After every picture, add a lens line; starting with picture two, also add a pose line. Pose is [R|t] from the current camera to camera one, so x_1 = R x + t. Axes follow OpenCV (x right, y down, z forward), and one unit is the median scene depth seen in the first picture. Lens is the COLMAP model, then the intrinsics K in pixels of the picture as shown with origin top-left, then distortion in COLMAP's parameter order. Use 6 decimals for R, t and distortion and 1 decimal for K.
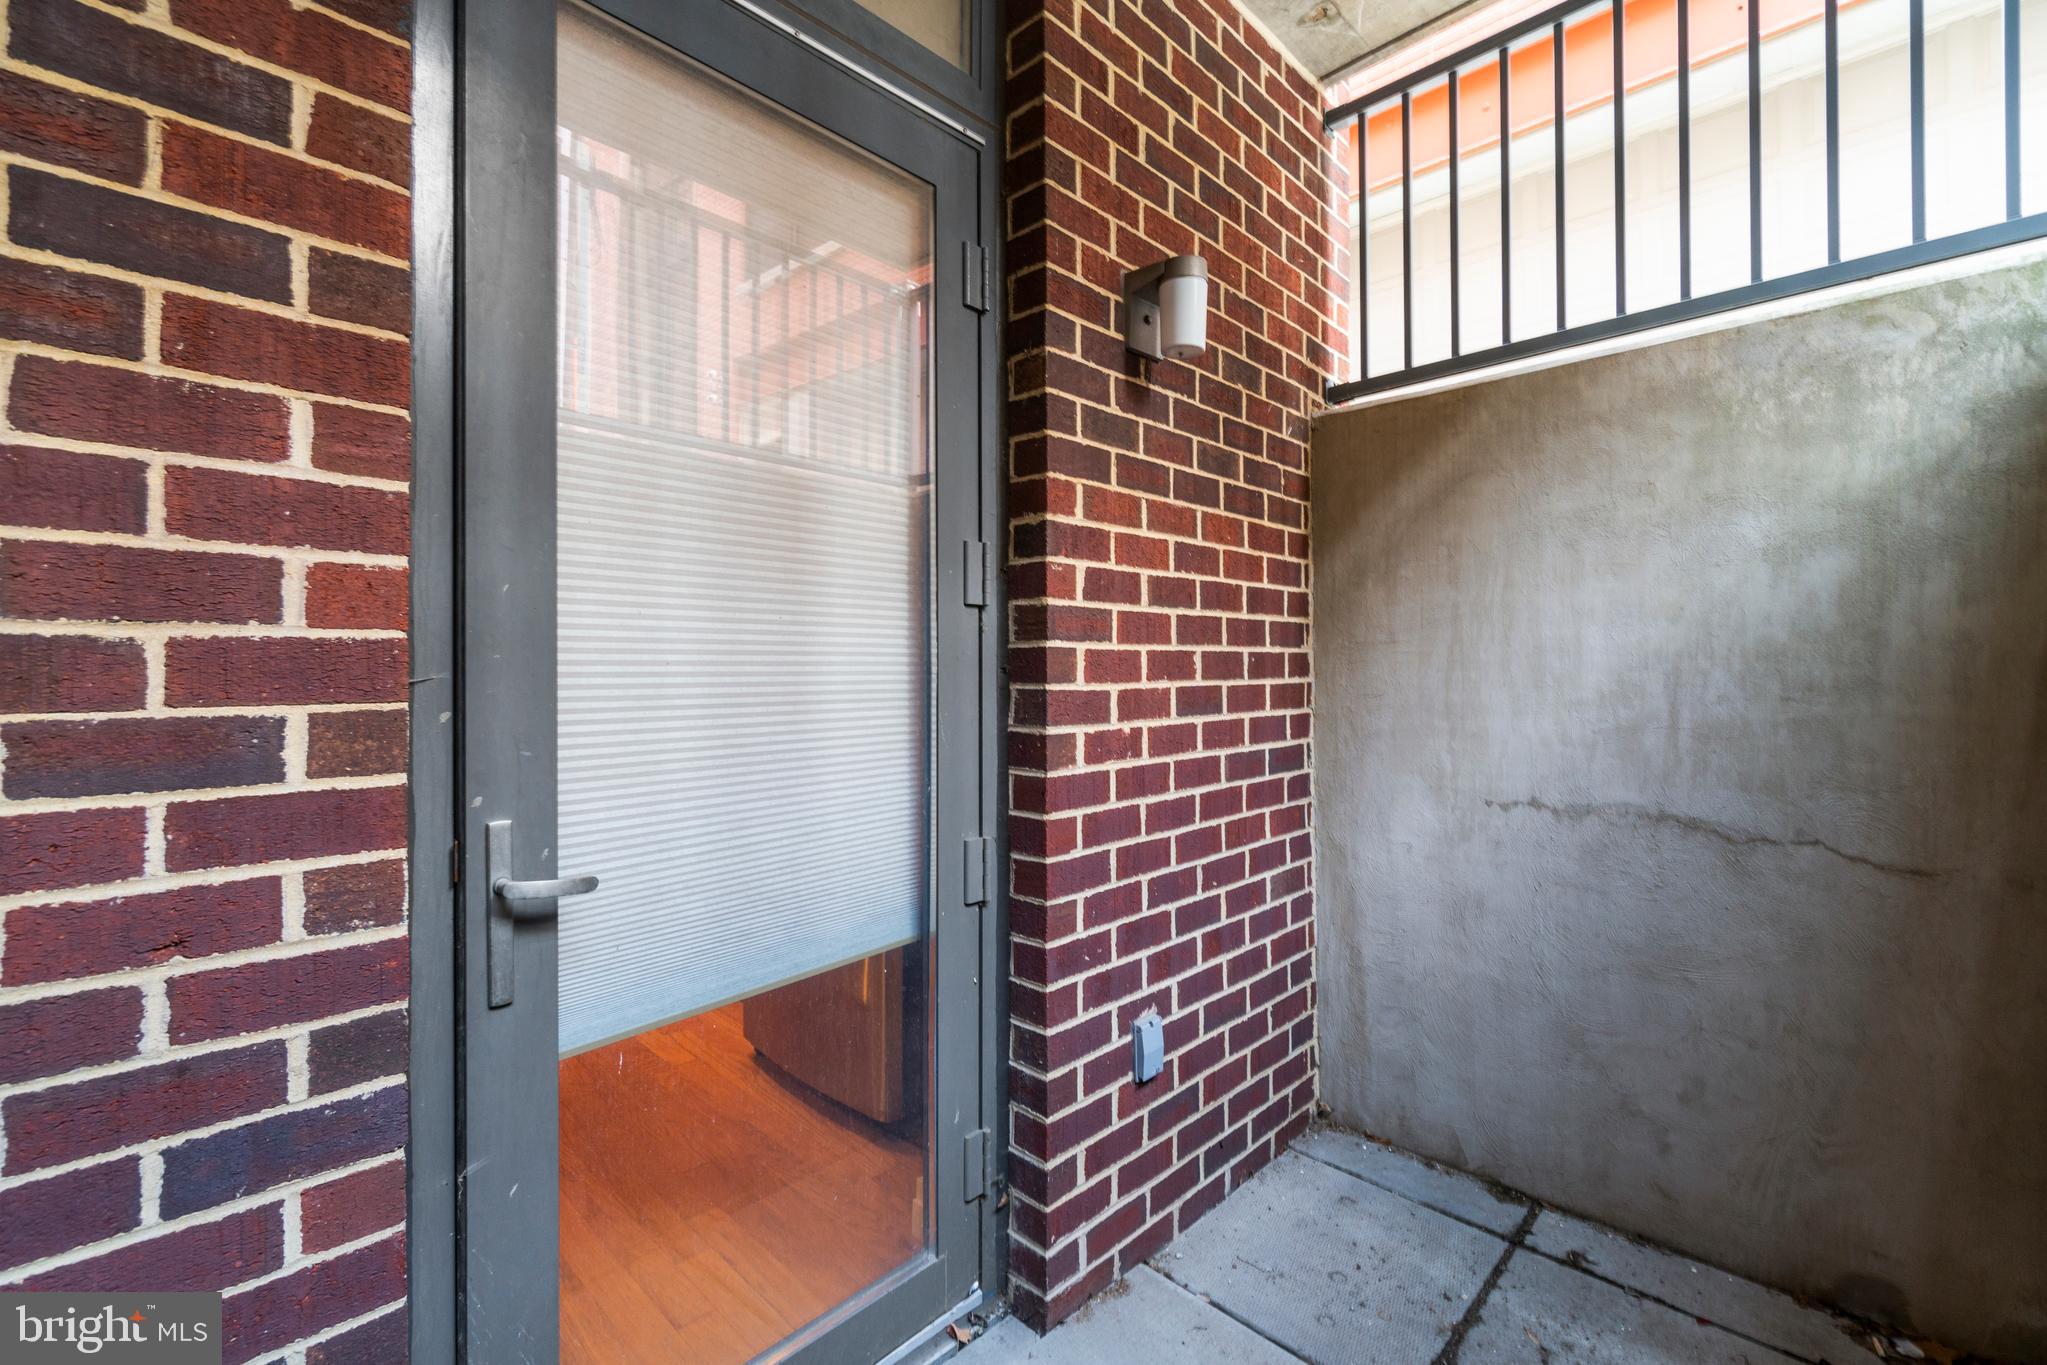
lens RADIAL K [[882.9, 0, 1020.3], [0, 882.9, 667.7], [0, 0, 1]] dist [-0.001158, -0.000196]
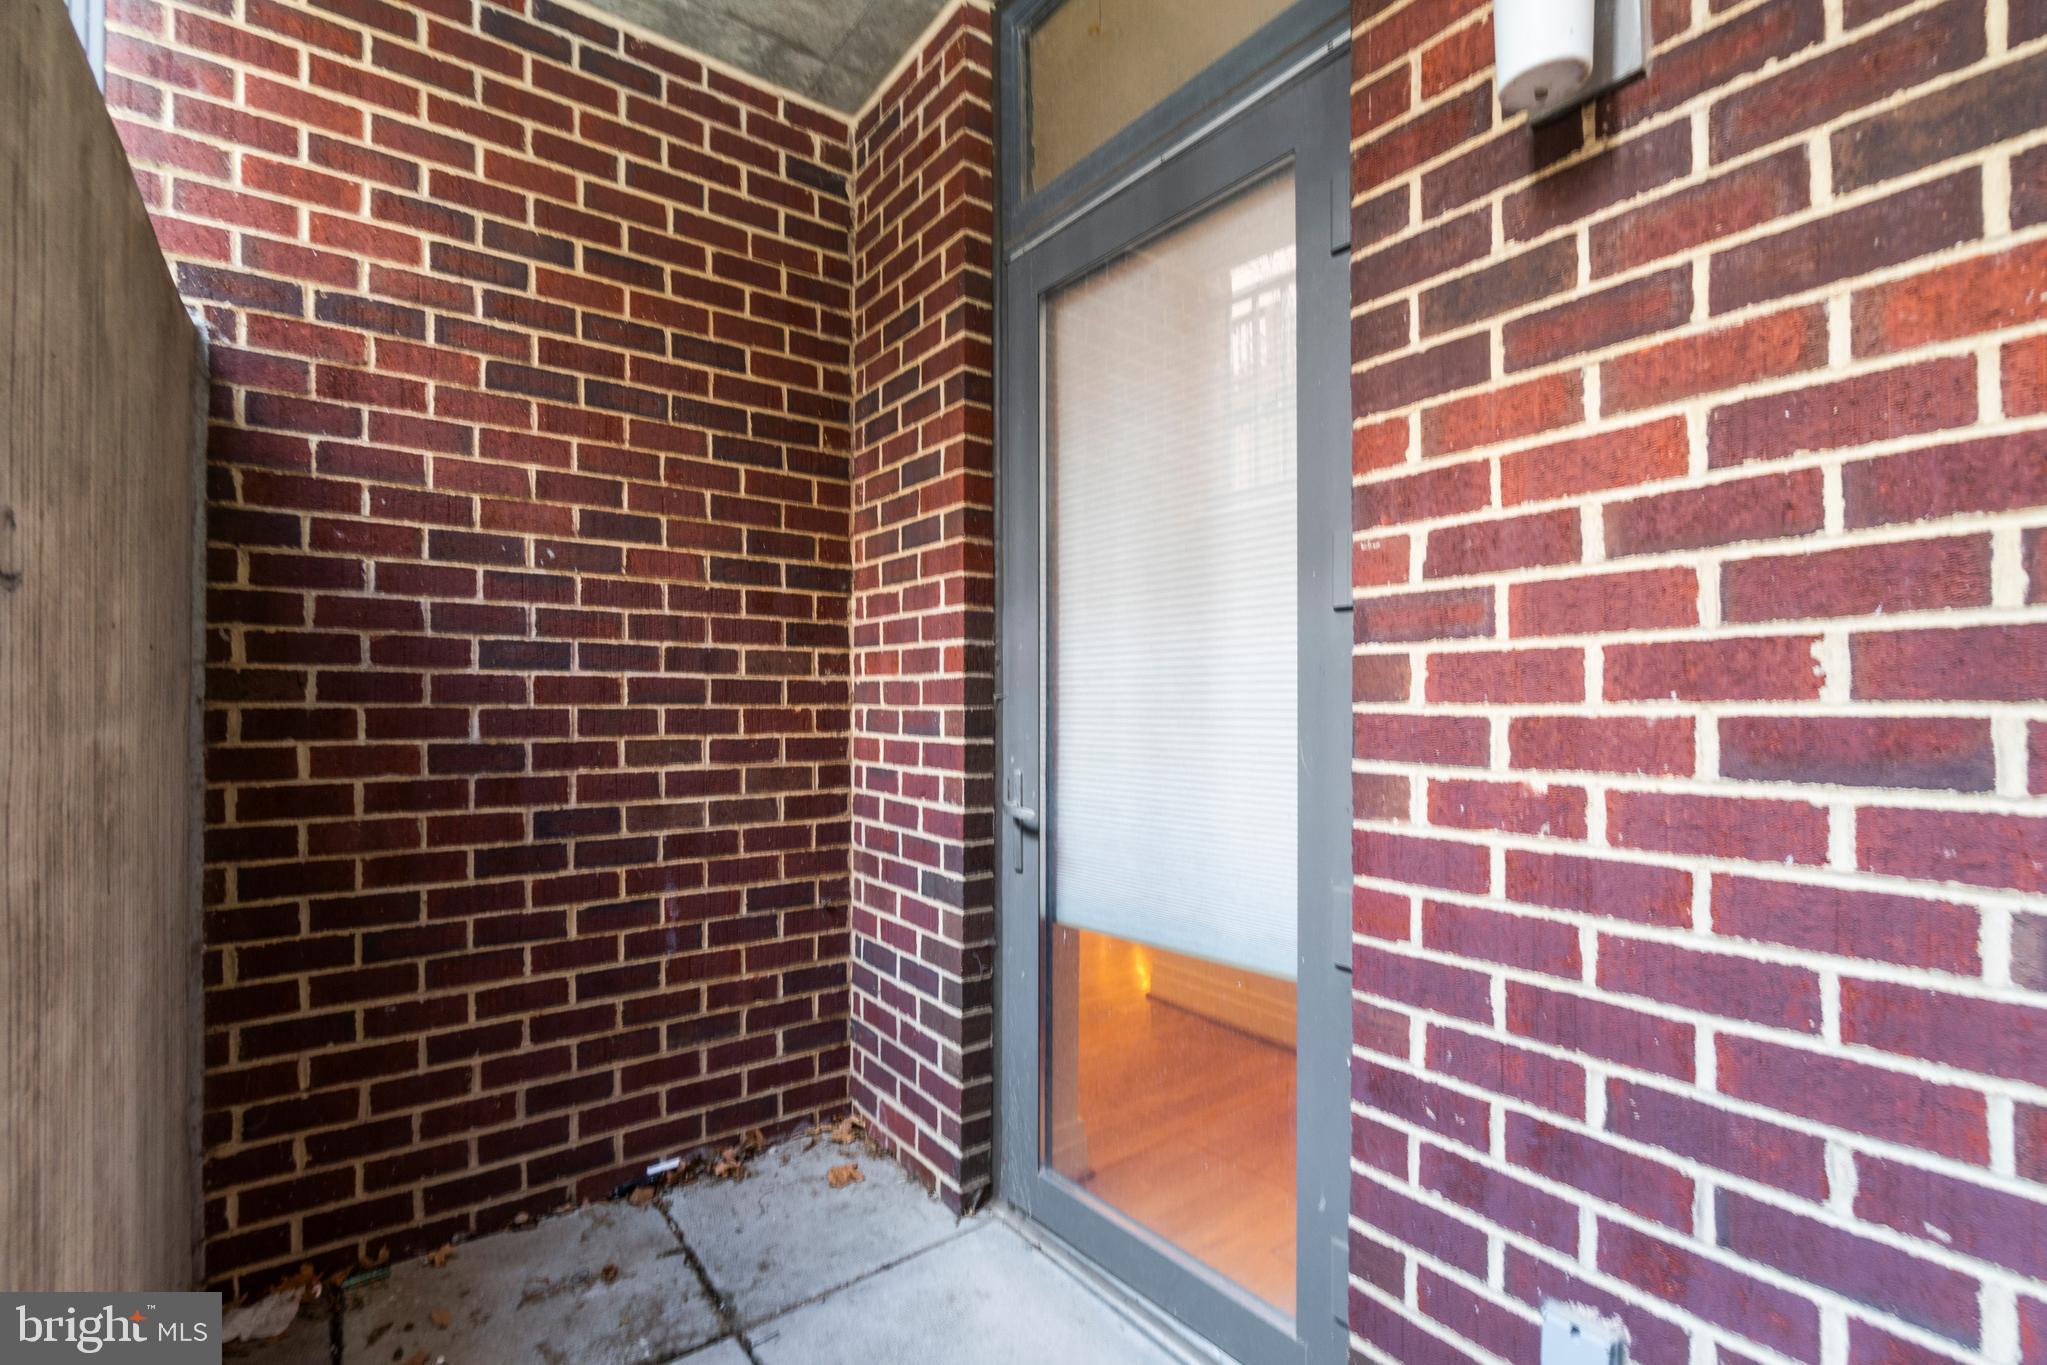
lens RADIAL K [[882.9, 0, 1018.7], [0, 882.9, 693.1], [0, 0, 1]] dist [-0.001158, -0.000196]
pose [[-0.141344, -0.002266, -0.989958, 0.724927], [0.008881, 0.999954, -0.003557, 0.008457], [0.989921, -0.009295, -0.141317, 0.728929]]
